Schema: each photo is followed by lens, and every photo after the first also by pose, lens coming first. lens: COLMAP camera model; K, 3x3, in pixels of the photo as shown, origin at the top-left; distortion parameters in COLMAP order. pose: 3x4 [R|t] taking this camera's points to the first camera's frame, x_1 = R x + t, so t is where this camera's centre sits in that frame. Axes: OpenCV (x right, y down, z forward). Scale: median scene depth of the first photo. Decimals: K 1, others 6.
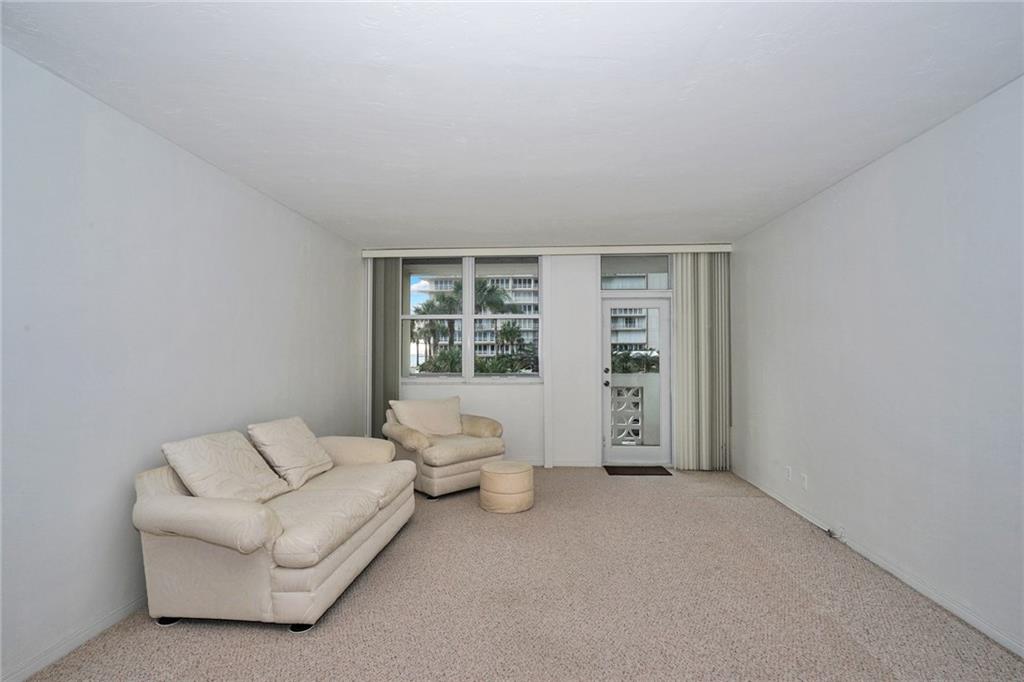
lens RADIAL K [[474.4, 0, 522.0], [0, 474.4, 344.1], [0, 0, 1]] dist [0.000350, 0.007720]
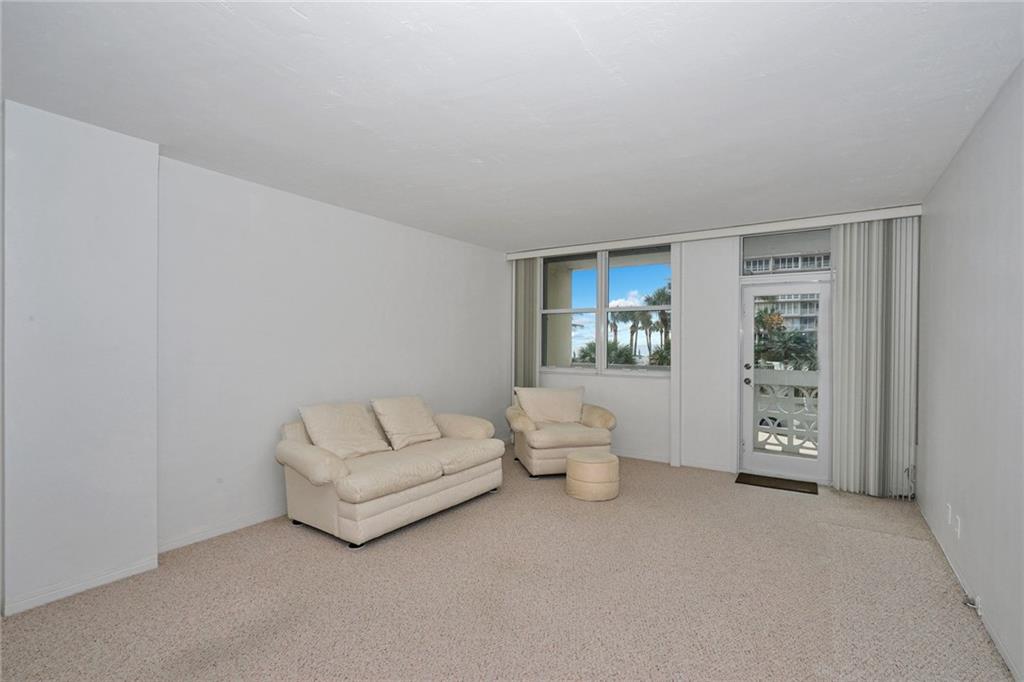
lens RADIAL K [[474.4, 0, 522.0], [0, 474.4, 344.1], [0, 0, 1]] dist [0.000350, 0.007720]
pose [[0.871613, 0.009080, -0.490111, 0.262950], [0.002369, 0.999739, 0.022735, -0.007644], [0.490189, -0.020977, 0.871364, 0.023187]]
